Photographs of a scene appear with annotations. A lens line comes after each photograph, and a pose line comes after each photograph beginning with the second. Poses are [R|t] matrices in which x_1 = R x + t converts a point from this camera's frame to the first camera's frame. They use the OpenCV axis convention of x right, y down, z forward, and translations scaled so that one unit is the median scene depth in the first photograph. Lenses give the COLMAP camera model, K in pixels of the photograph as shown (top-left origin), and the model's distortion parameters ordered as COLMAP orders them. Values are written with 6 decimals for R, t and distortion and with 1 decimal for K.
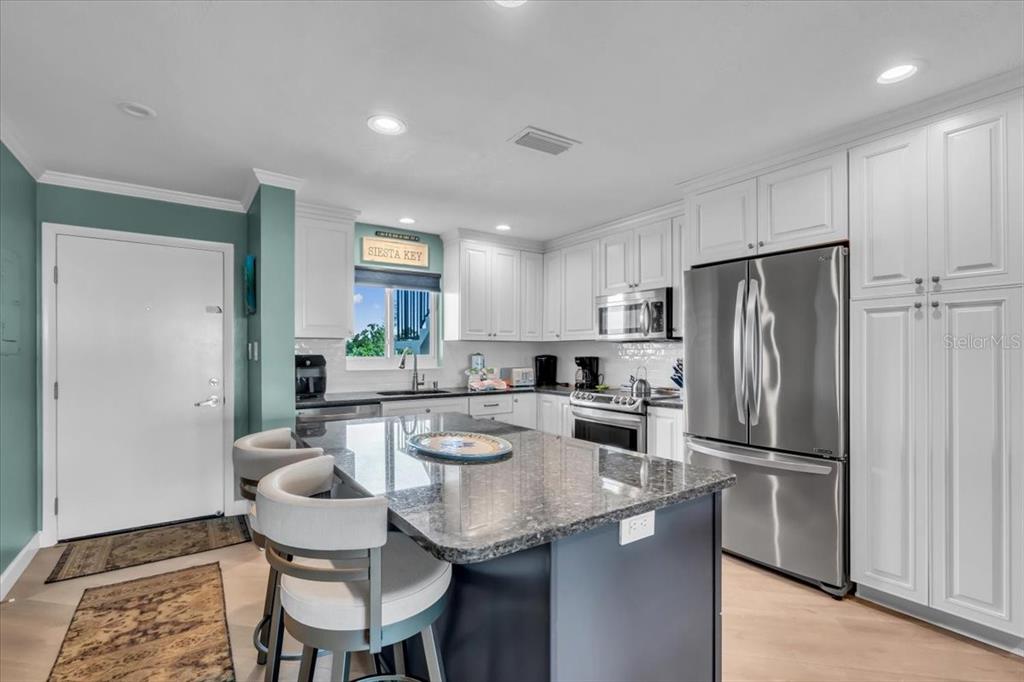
lens RADIAL K [[470.5, 0, 513.8], [0, 470.5, 352.8], [0, 0, 1]] dist [-0.000937, 0.003495]
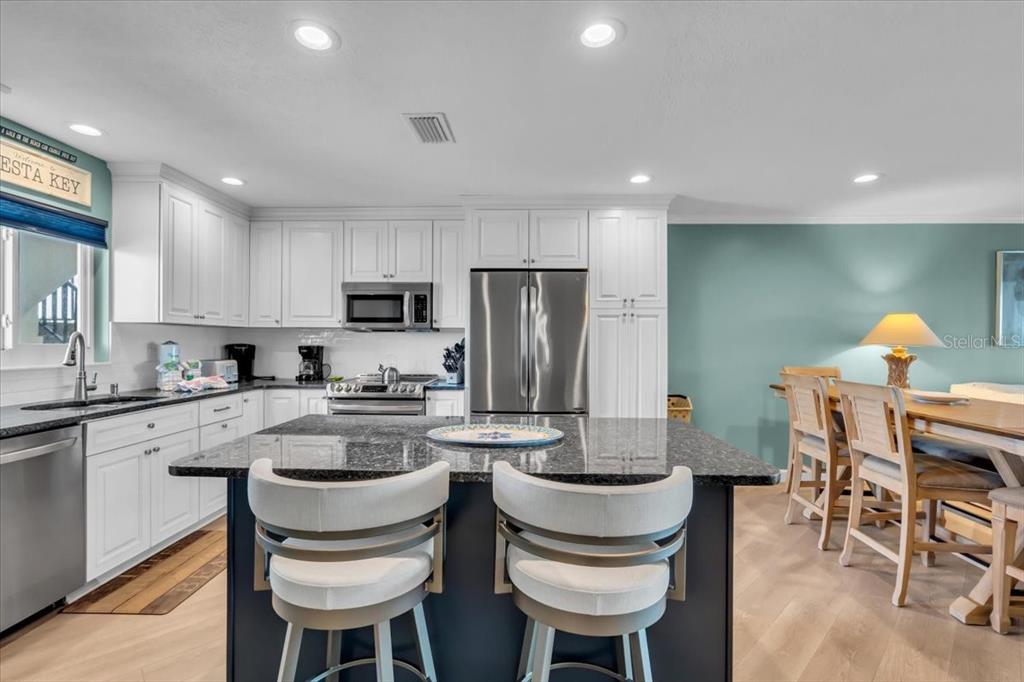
lens RADIAL K [[470.5, 0, 508.0], [0, 470.5, 343.8], [0, 0, 1]] dist [-0.000937, 0.003495]
pose [[0.598683, 0.000660, 0.800986, -0.380340], [-0.004561, 0.999986, 0.002585, 0.000672], [-0.800973, -0.005201, 0.598678, 0.164328]]
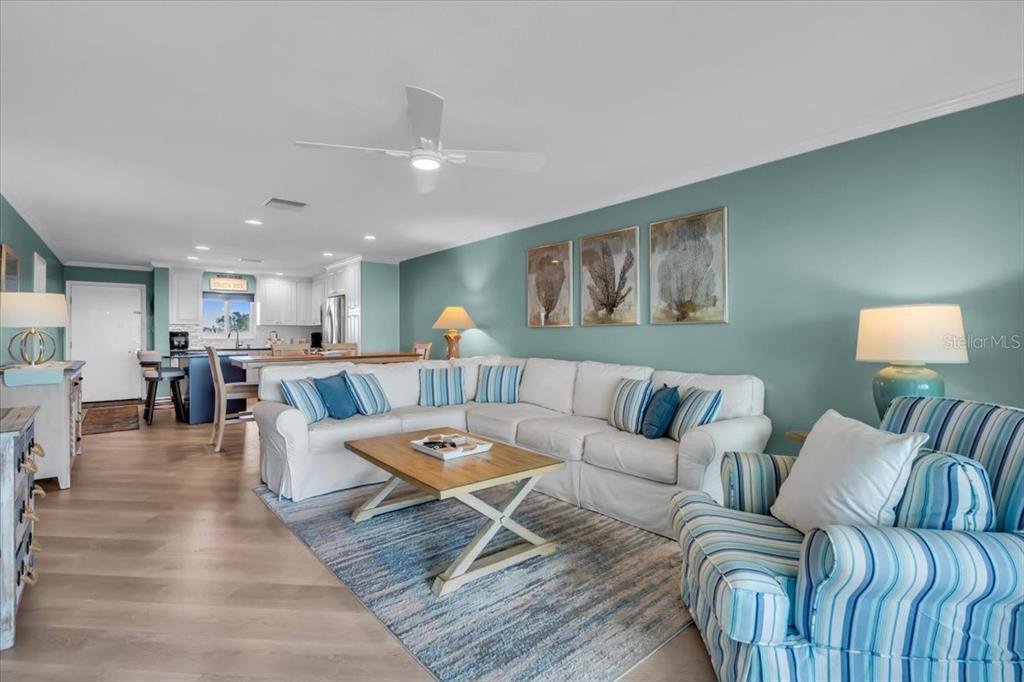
lens RADIAL K [[470.5, 0, 517.1], [0, 470.5, 334.4], [0, 0, 1]] dist [-0.000937, 0.003495]
pose [[0.995958, -0.001759, 0.089803, 0.894721], [0.002007, 0.999994, -0.002668, 0.024419], [-0.089798, 0.002837, 0.995956, -1.298529]]
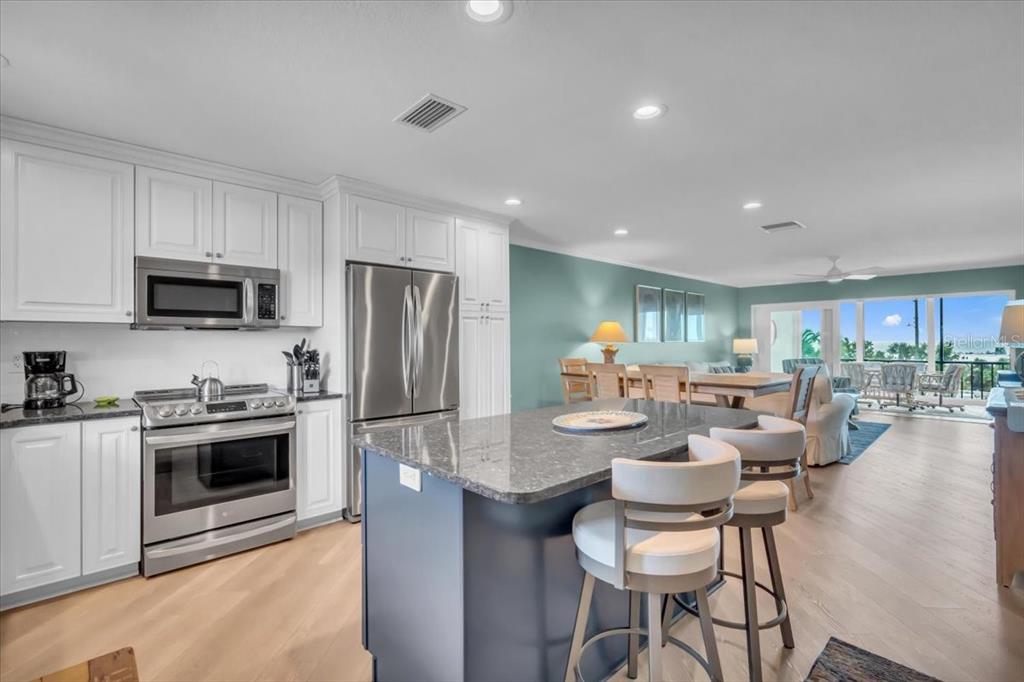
lens RADIAL K [[470.5, 0, 514.0], [0, 470.5, 336.8], [0, 0, 1]] dist [-0.000937, 0.003495]
pose [[-0.139108, 0.011454, 0.990211, -0.524874], [0.004968, 0.999929, -0.010869, -0.000087], [-0.990265, 0.003408, -0.139155, 0.579667]]
